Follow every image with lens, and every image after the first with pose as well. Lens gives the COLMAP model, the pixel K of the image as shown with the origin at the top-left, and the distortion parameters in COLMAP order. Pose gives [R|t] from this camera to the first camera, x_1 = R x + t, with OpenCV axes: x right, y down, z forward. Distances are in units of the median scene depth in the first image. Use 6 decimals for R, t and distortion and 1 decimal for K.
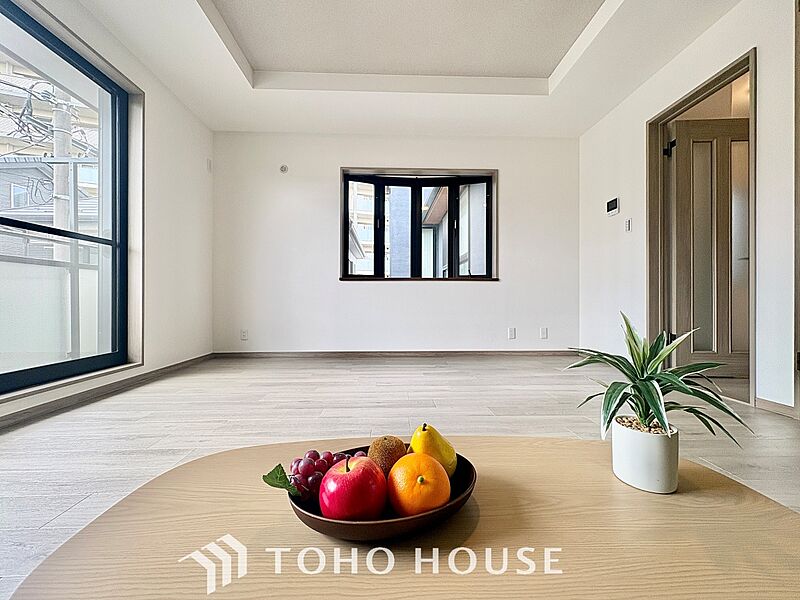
lens RADIAL K [[320.2, 0, 399.0], [0, 320.2, 300.1], [0, 0, 1]] dist [0.000545, 0.000238]
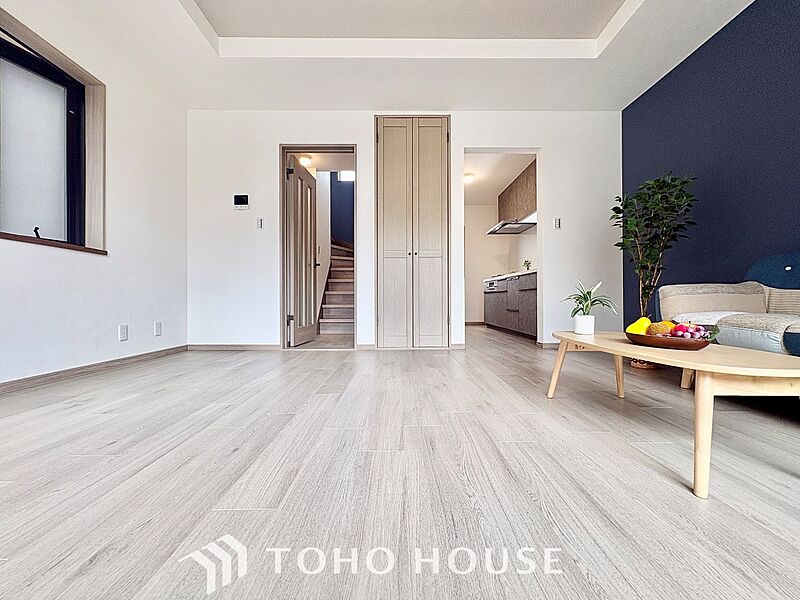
lens RADIAL K [[320.2, 0, 399.0], [0, 320.2, 300.1], [0, 0, 1]] dist [0.000545, 0.000238]
pose [[0.025011, 0.002372, 0.999684, -0.340750], [-0.000061, 0.999997, -0.002371, 0.035621], [-0.999687, -0.000002, 0.025011, 0.394745]]
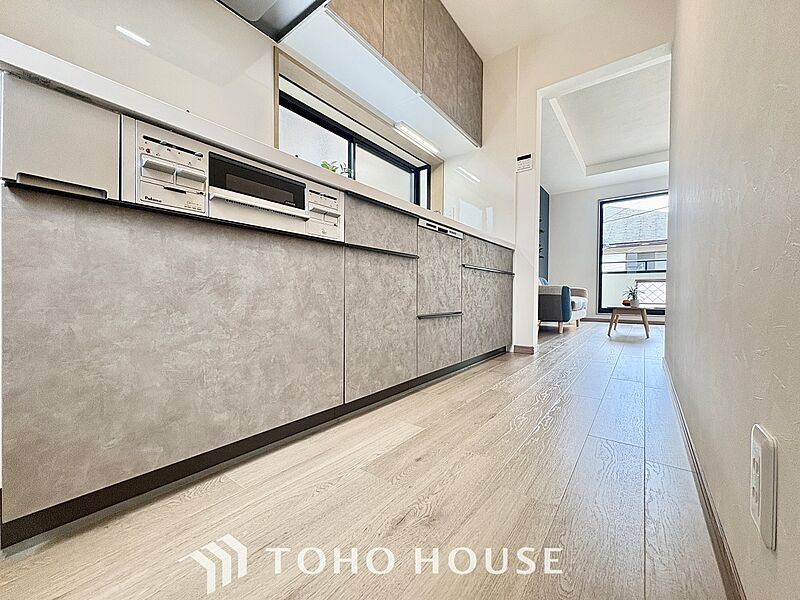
lens RADIAL K [[320.2, 0, 399.0], [0, 320.2, 300.1], [0, 0, 1]] dist [0.000545, 0.000238]
pose [[-0.633066, 0.013264, -0.773984, 1.434551], [-0.003617, 0.999792, 0.020093, 0.041176], [0.774089, 0.015520, -0.632887, 0.217330]]
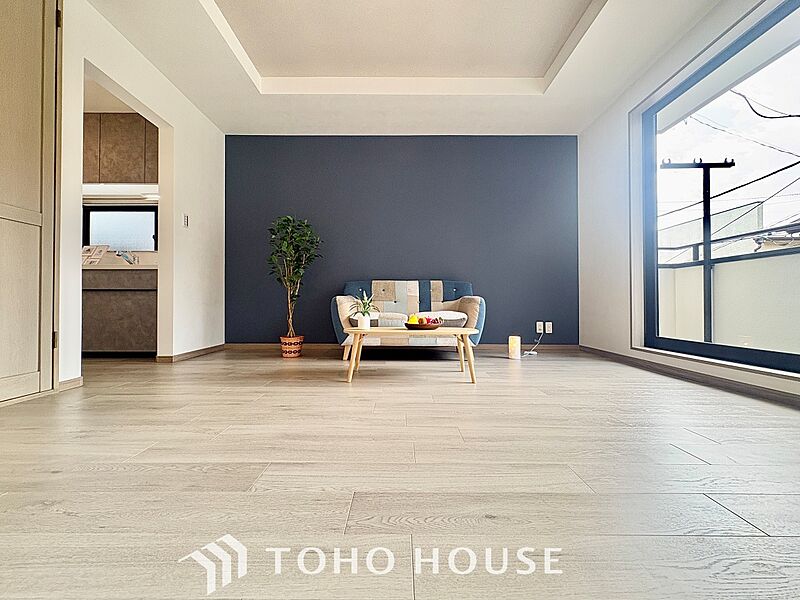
lens RADIAL K [[320.2, 0, 399.0], [0, 320.2, 300.1], [0, 0, 1]] dist [0.000545, 0.000238]
pose [[-0.999354, 0.001096, 0.035931, 0.019177], [0.000550, 0.999884, -0.015215, 0.032897], [-0.035944, -0.015185, -0.999238, 0.785656]]
